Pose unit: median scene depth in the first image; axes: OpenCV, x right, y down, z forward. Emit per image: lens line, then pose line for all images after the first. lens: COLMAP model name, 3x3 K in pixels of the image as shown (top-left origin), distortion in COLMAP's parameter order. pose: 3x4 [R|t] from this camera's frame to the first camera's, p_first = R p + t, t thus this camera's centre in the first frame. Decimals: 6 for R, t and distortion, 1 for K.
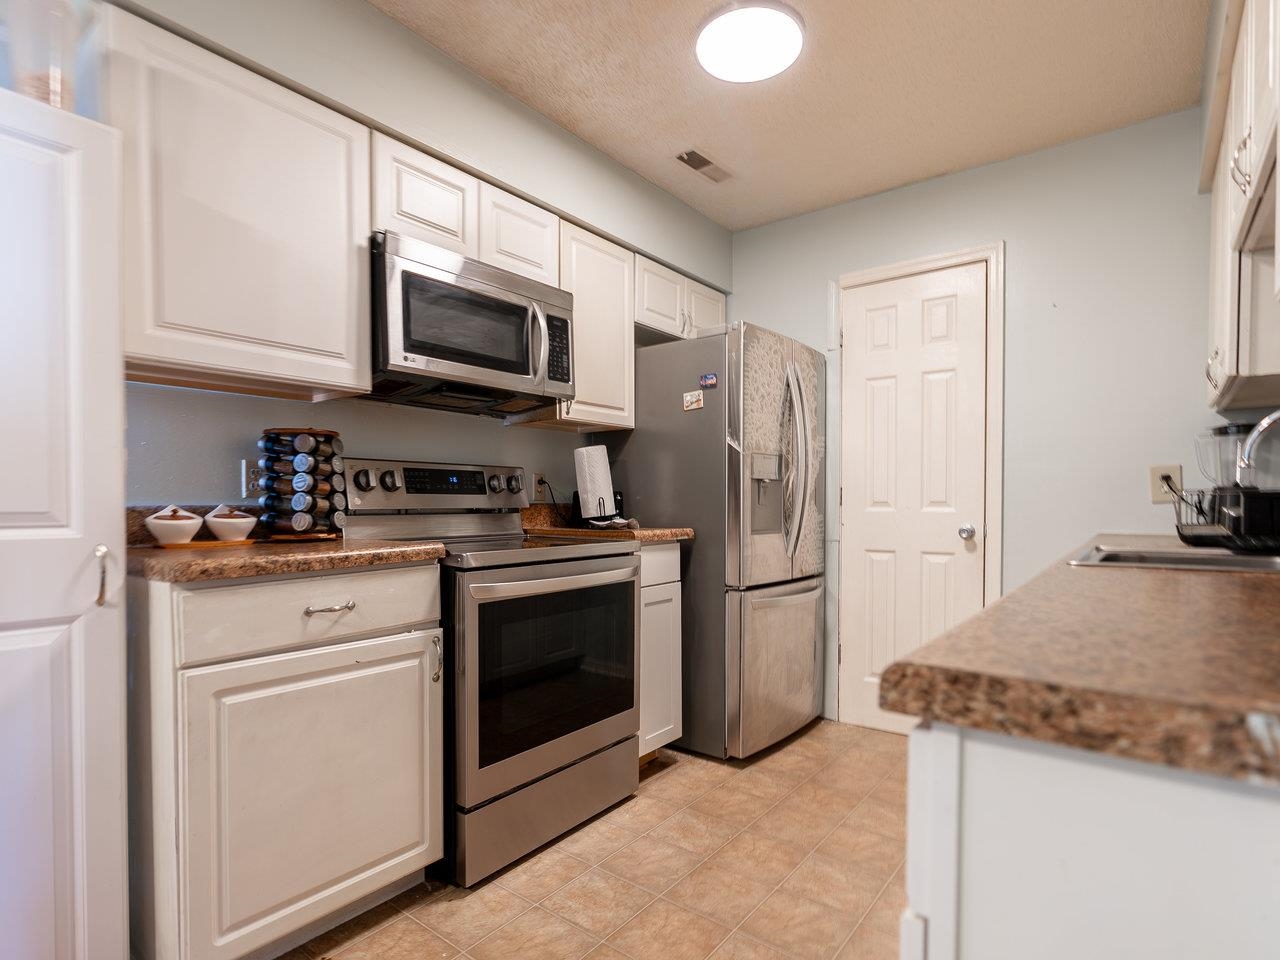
lens RADIAL K [[658.7, 0, 549.2], [0, 658.7, 497.1], [0, 0, 1]] dist [-0.007551, 0.002083]
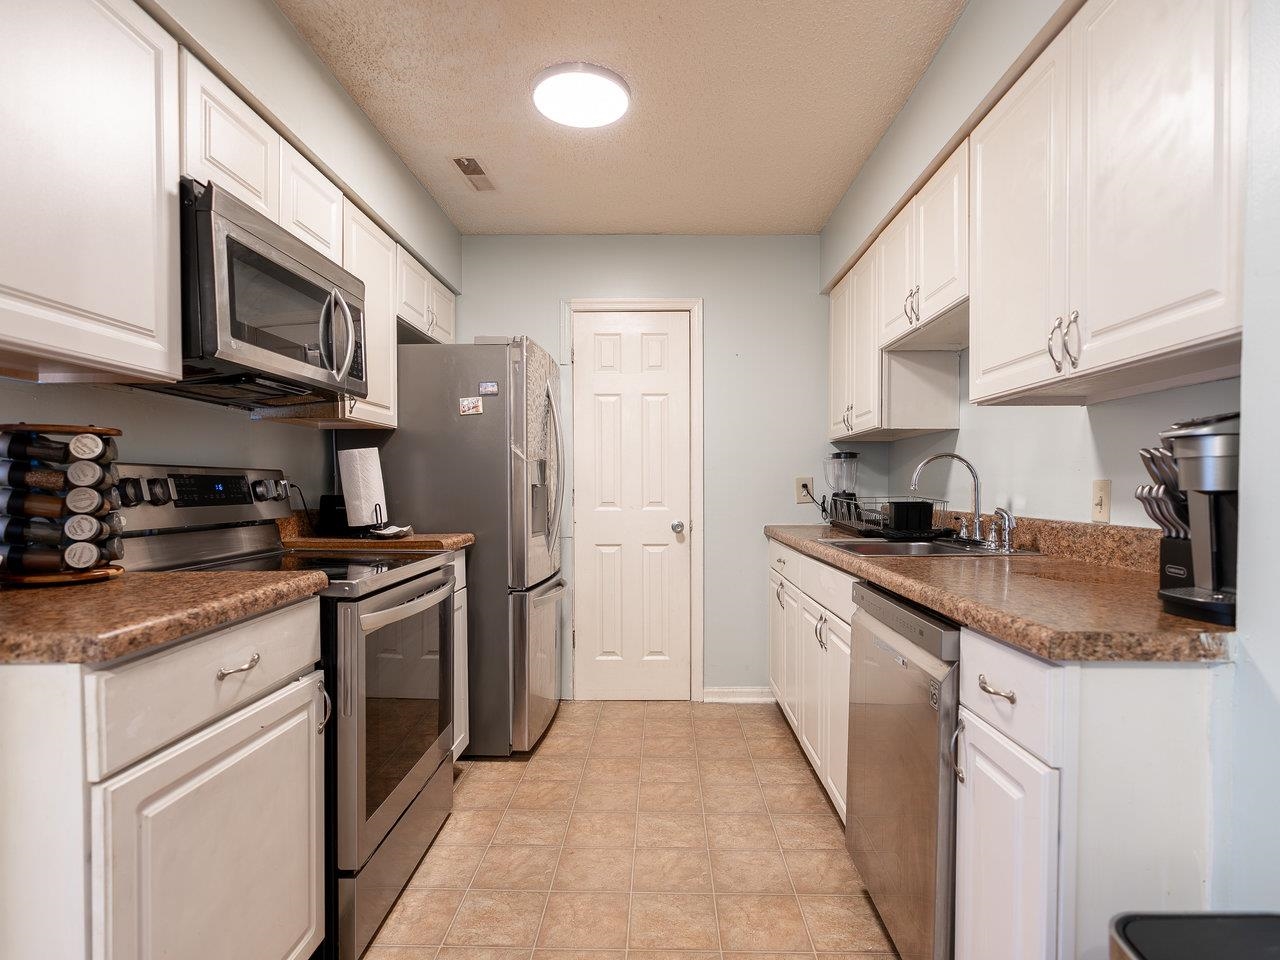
lens RADIAL K [[672.2, 0, 643.7], [0, 672.2, 482.9], [0, 0, 1]] dist [-0.003768, 0.001430]
pose [[0.799361, 0.002462, 0.600846, -0.280507], [0.003574, 0.999954, -0.008853, -0.028470], [-0.600840, 0.009224, 0.799316, 0.034830]]
